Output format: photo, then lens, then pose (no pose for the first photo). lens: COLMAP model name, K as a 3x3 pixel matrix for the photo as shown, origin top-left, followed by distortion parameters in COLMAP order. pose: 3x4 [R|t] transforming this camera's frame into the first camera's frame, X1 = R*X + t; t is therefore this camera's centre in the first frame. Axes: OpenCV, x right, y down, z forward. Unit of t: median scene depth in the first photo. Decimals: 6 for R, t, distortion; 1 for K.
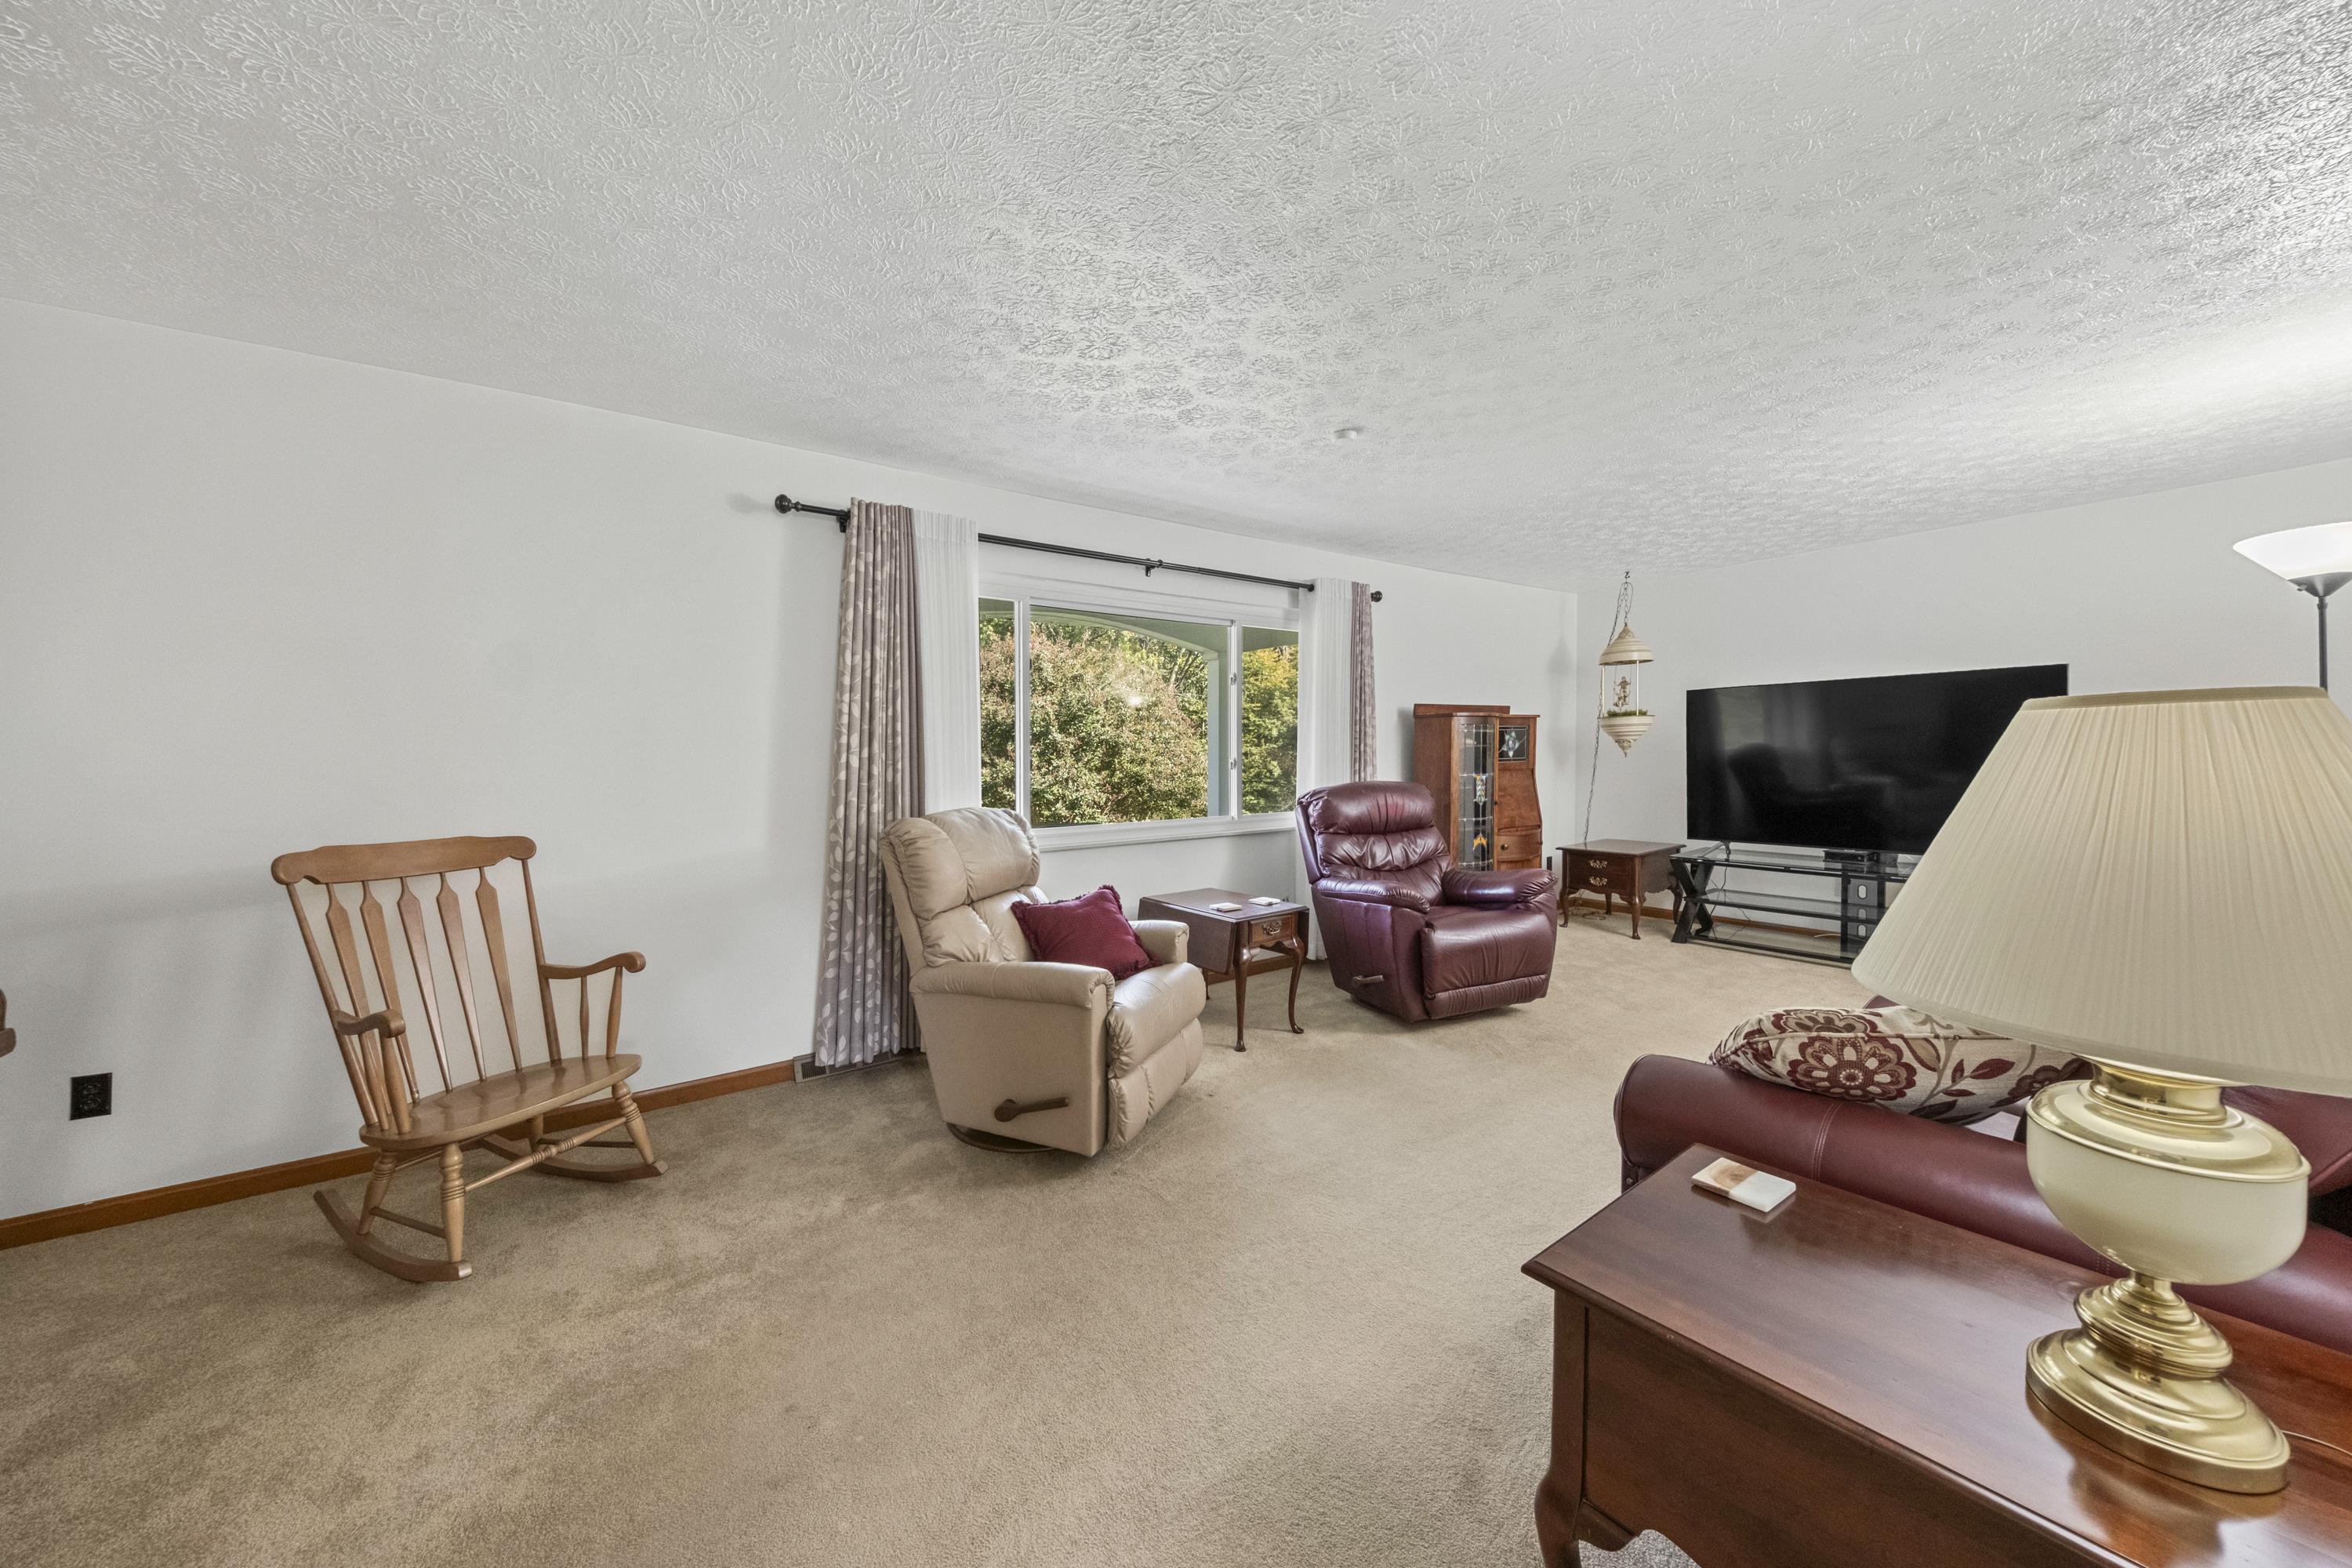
lens RADIAL K [[821.0, 0, 1171.0], [0, 821.0, 777.0], [0, 0, 1]] dist [0.007151, -0.002350]
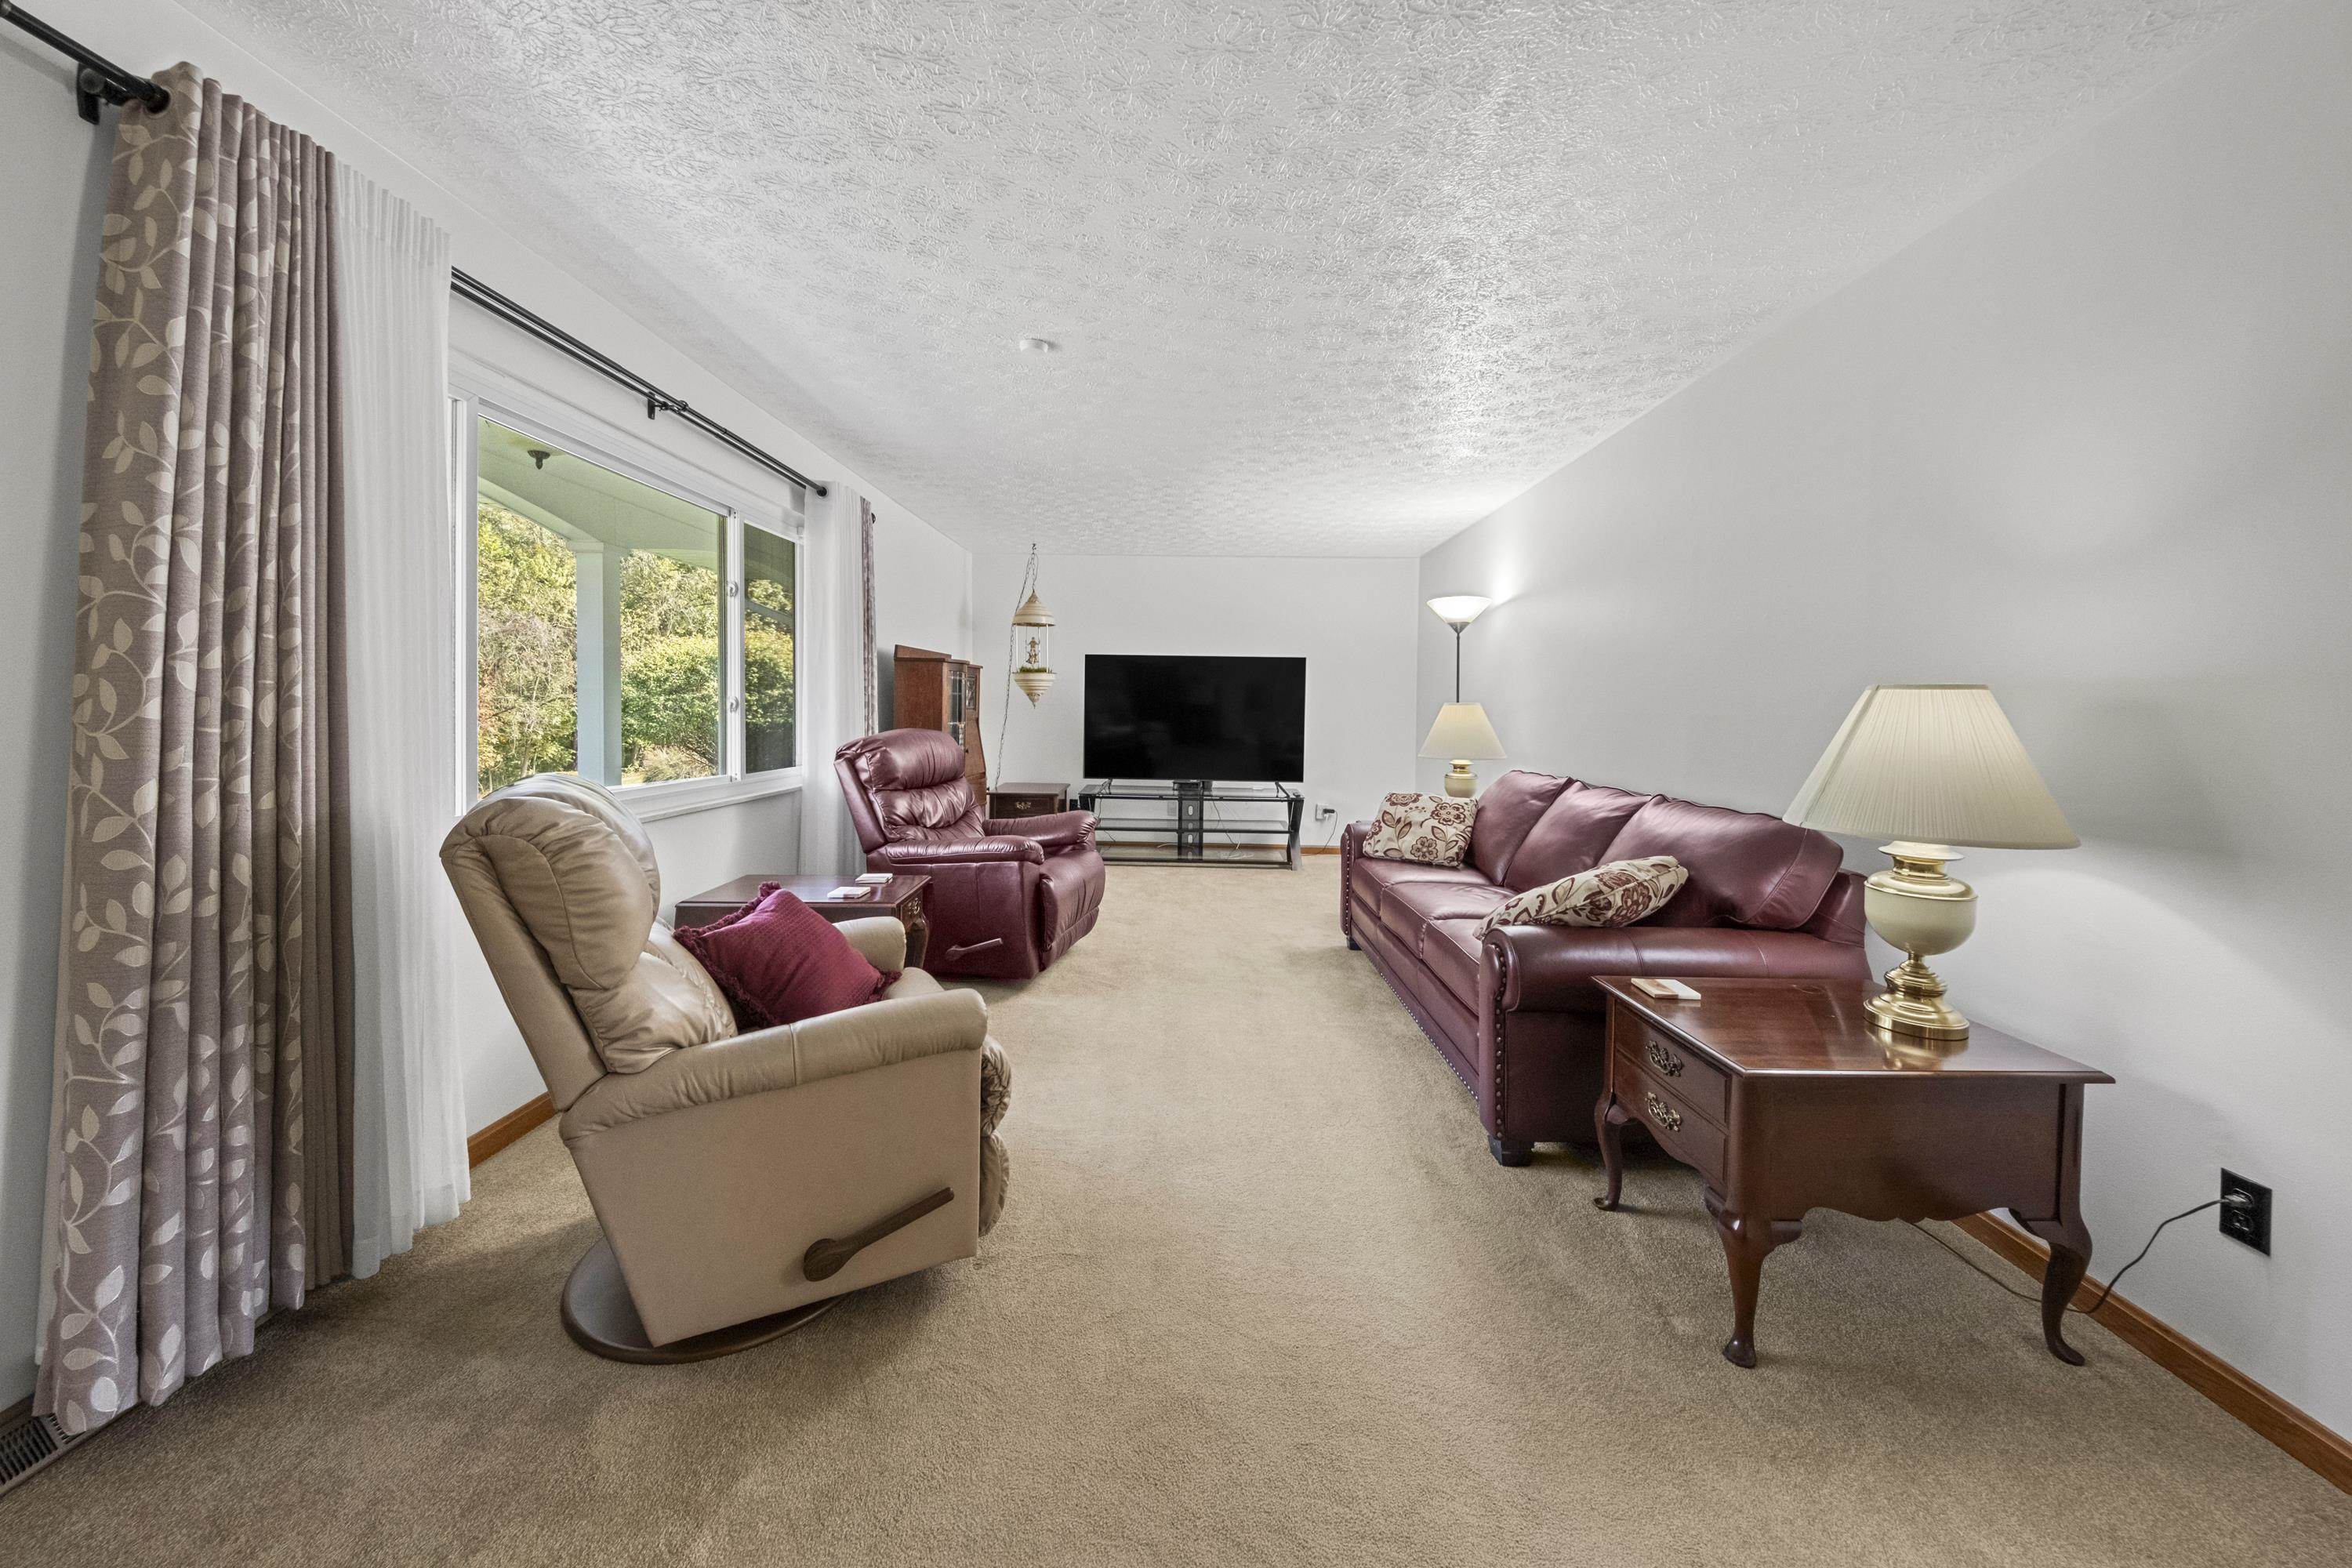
lens RADIAL K [[821.0, 0, 1166.2], [0, 821.0, 740.2], [0, 0, 1]] dist [0.007151, -0.002350]
pose [[0.591584, -0.007964, 0.806204, -0.327571], [-0.004302, 0.999906, 0.013034, 0.004296], [-0.806232, -0.011178, 0.591494, 0.256296]]
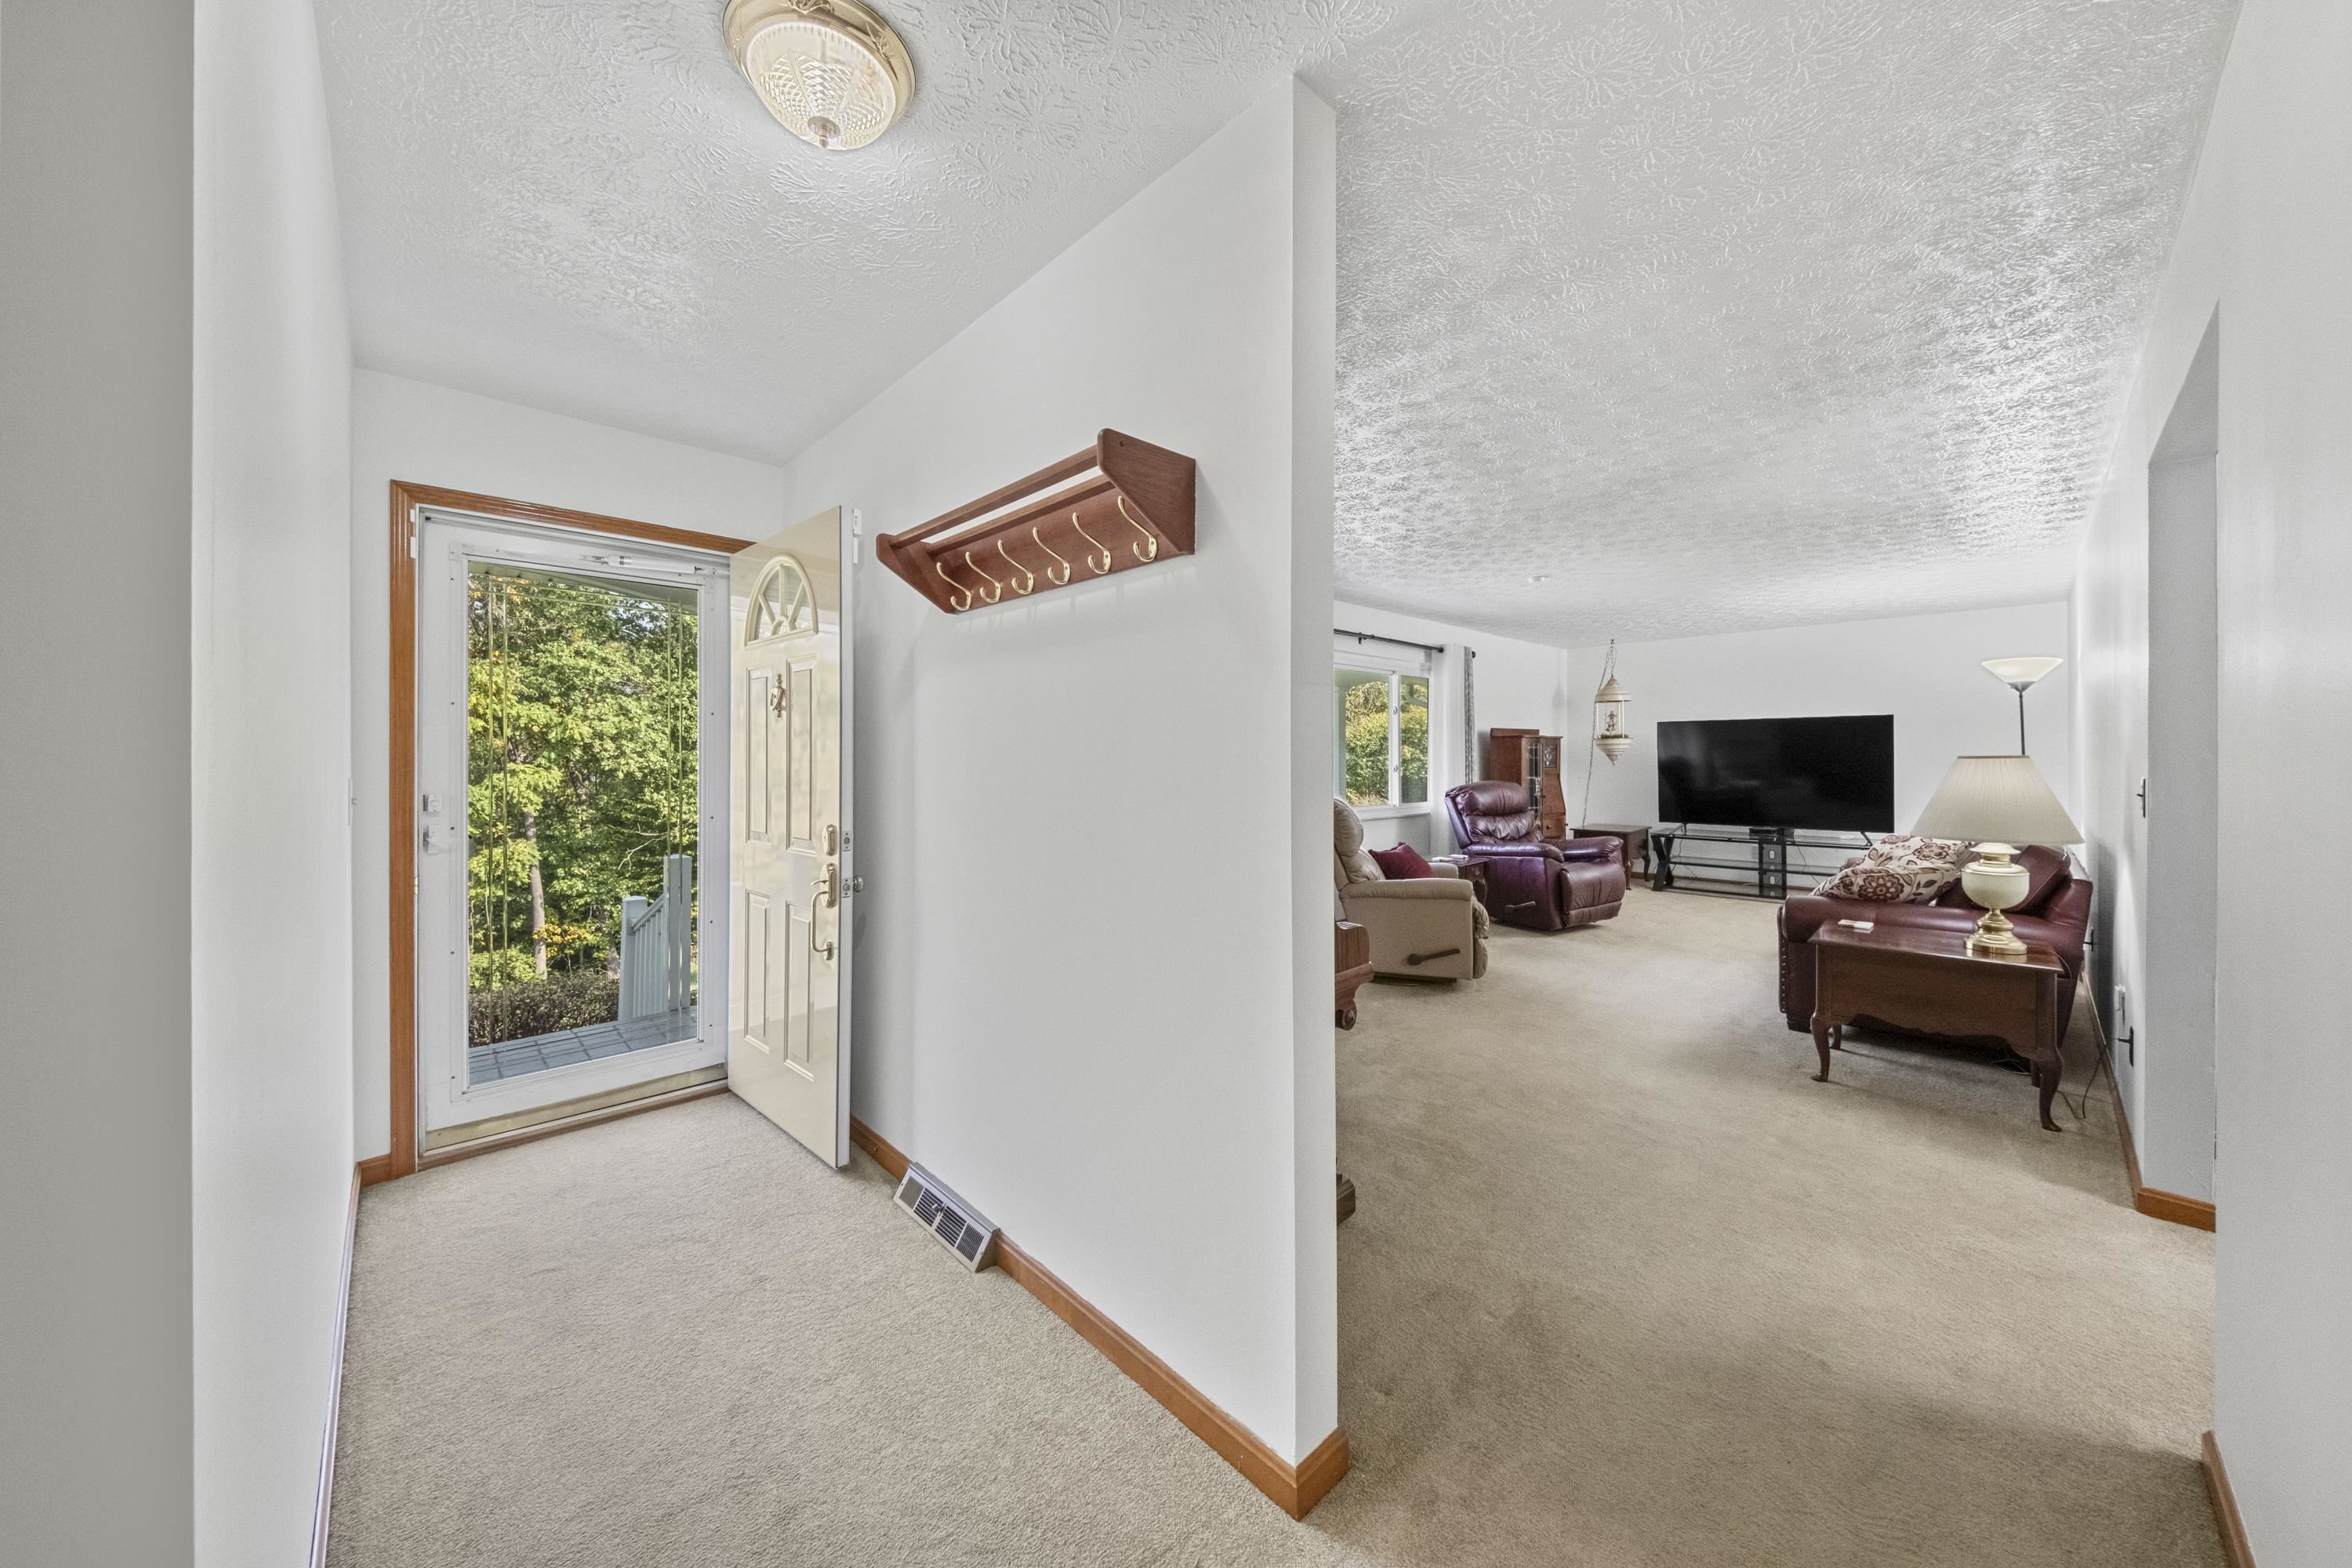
lens RADIAL K [[821.0, 0, 1147.4], [0, 821.0, 754.2], [0, 0, 1]] dist [0.007151, -0.002350]
pose [[0.990212, 0.011326, 0.139110, -0.622522], [-0.007291, 0.999539, -0.029481, 0.005188], [-0.139380, 0.028179, 0.989838, -0.433618]]
